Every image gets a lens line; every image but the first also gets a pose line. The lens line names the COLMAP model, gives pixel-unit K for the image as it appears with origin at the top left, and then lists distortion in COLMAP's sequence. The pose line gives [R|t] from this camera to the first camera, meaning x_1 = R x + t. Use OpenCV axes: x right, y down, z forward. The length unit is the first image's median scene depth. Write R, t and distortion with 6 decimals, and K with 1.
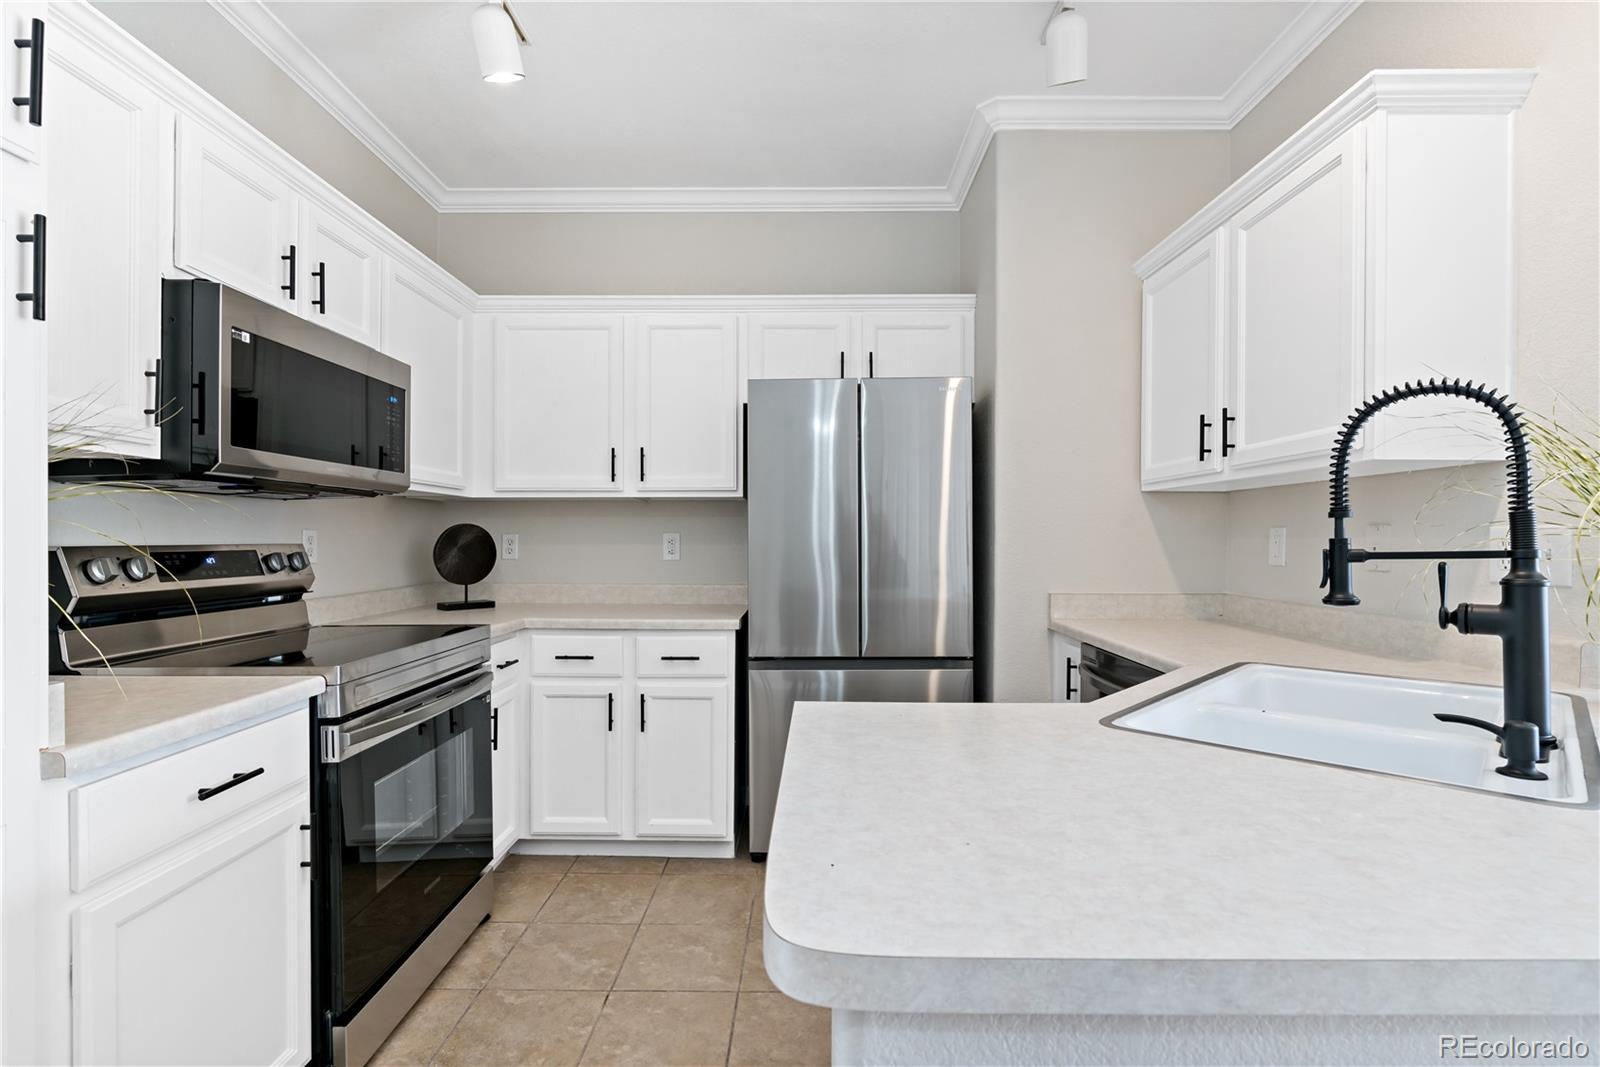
lens RADIAL K [[727.4, 0, 795.5], [0, 727.4, 544.0], [0, 0, 1]] dist [-0.010702, 0.000338]
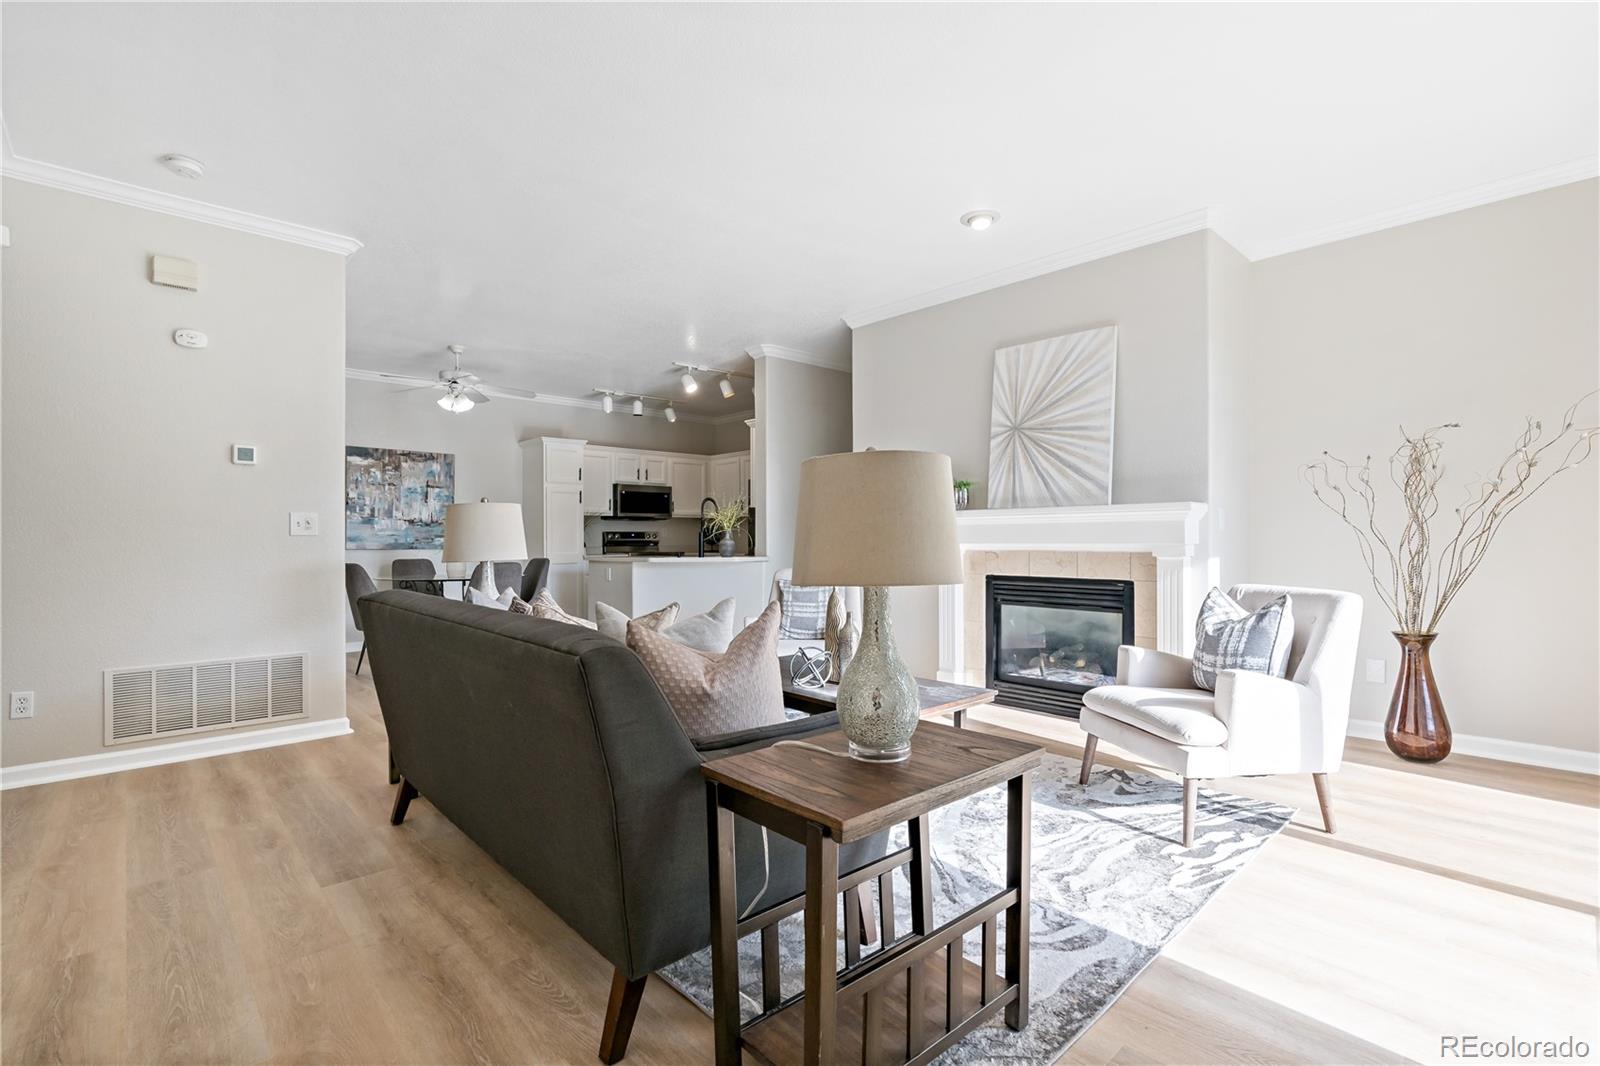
lens RADIAL K [[737.7, 0, 789.8], [0, 737.7, 527.4], [0, 0, 1]] dist [-0.002500, 0.000575]
pose [[0.677120, -0.016599, -0.735686, 2.849915], [0.000375, 0.999753, -0.022212, 0.067742], [0.735873, 0.014765, 0.676959, -1.250254]]
